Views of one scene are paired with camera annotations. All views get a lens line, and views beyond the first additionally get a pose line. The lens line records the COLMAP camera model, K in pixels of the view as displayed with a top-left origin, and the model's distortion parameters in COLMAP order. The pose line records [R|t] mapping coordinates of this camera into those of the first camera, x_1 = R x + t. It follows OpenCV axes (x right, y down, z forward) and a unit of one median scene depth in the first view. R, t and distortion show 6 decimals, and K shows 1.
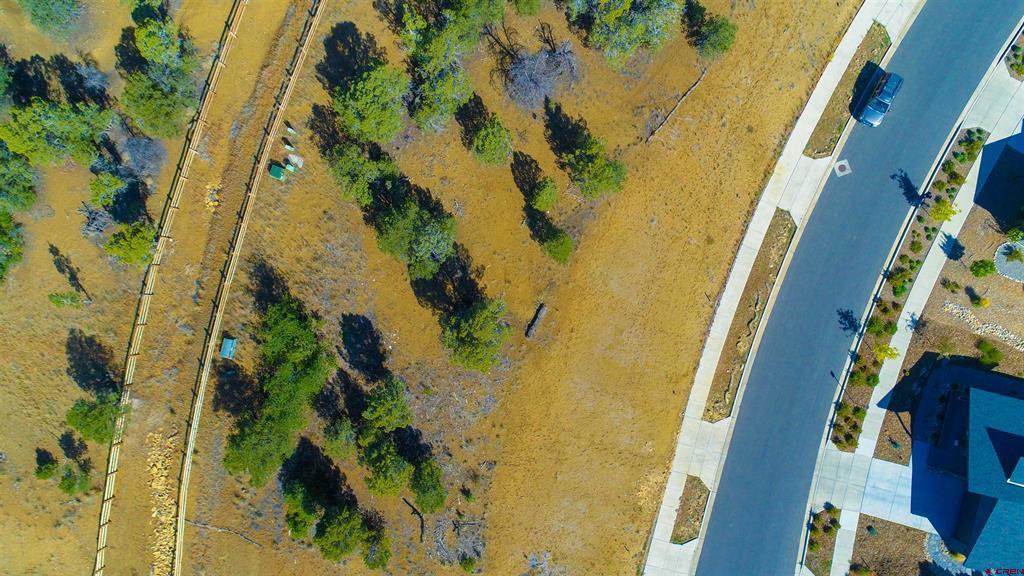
lens RADIAL K [[693.9, 0, 515.9], [0, 693.9, 283.3], [0, 0, 1]] dist [0.002819, 0.002422]
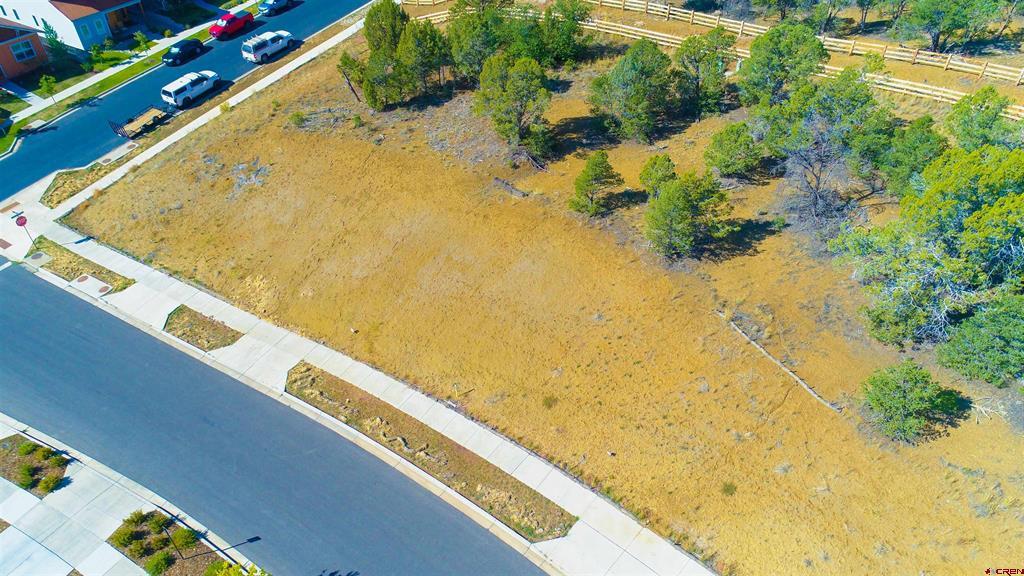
lens RADIAL K [[693.9, 0, 515.9], [0, 693.9, 283.3], [0, 0, 1]] dist [0.002819, 0.002422]
pose [[-0.290395, 0.629660, -0.720555, 0.665581], [-0.956274, -0.163580, 0.242448, -0.164770], [0.034791, 0.759454, 0.649630, 0.508090]]
